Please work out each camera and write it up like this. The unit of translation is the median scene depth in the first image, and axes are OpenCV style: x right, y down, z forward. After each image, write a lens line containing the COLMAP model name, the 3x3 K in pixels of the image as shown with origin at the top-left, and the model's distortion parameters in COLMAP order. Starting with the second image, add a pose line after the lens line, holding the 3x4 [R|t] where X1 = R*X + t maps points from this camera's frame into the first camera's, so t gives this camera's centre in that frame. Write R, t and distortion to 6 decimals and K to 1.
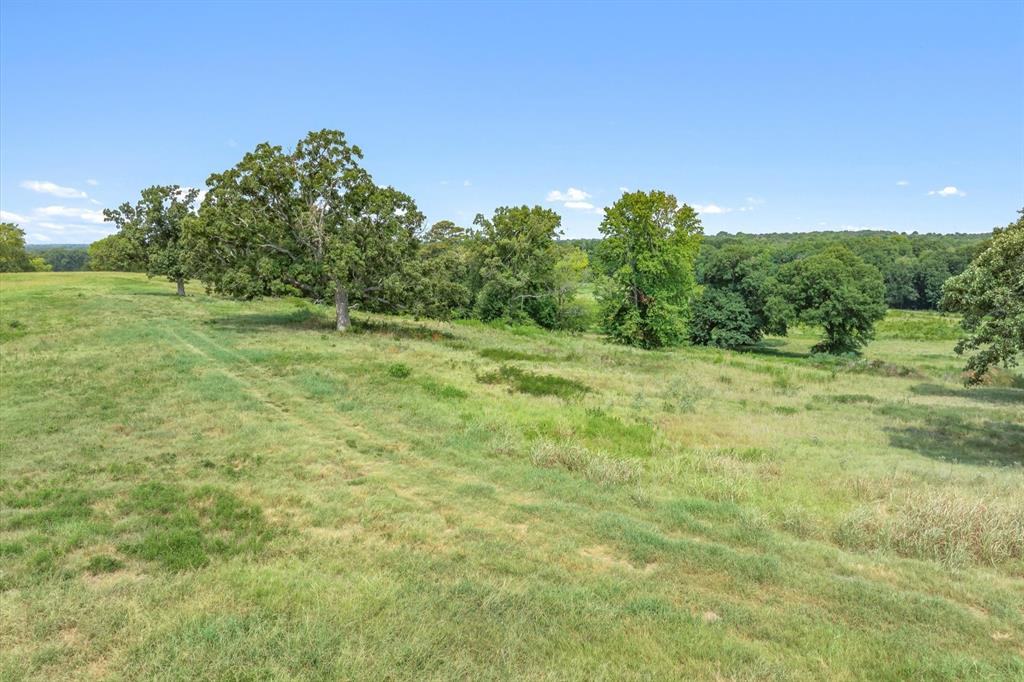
lens RADIAL K [[721.8, 0, 512.0], [0, 721.8, 341.0], [0, 0, 1]] dist [-0.018989, -0.008875]
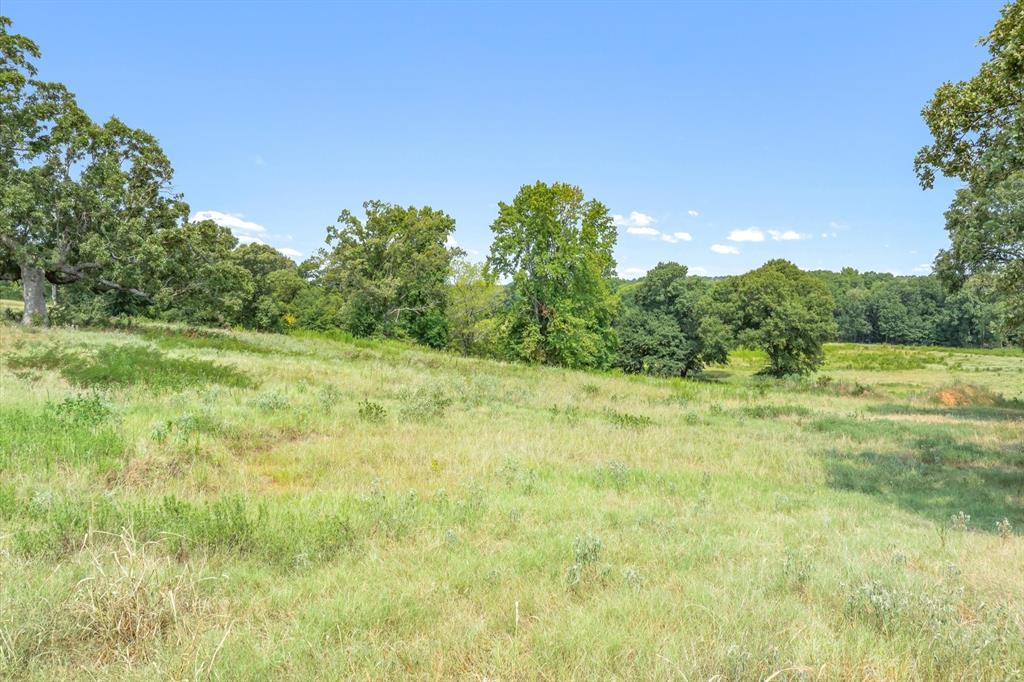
lens RADIAL K [[721.8, 0, 512.0], [0, 721.8, 341.0], [0, 0, 1]] dist [-0.018989, -0.008875]
pose [[0.998717, -0.003301, 0.050539, 0.097649], [0.006566, 0.997891, -0.064585, 0.026273], [-0.050219, 0.064834, 0.996632, 0.175014]]
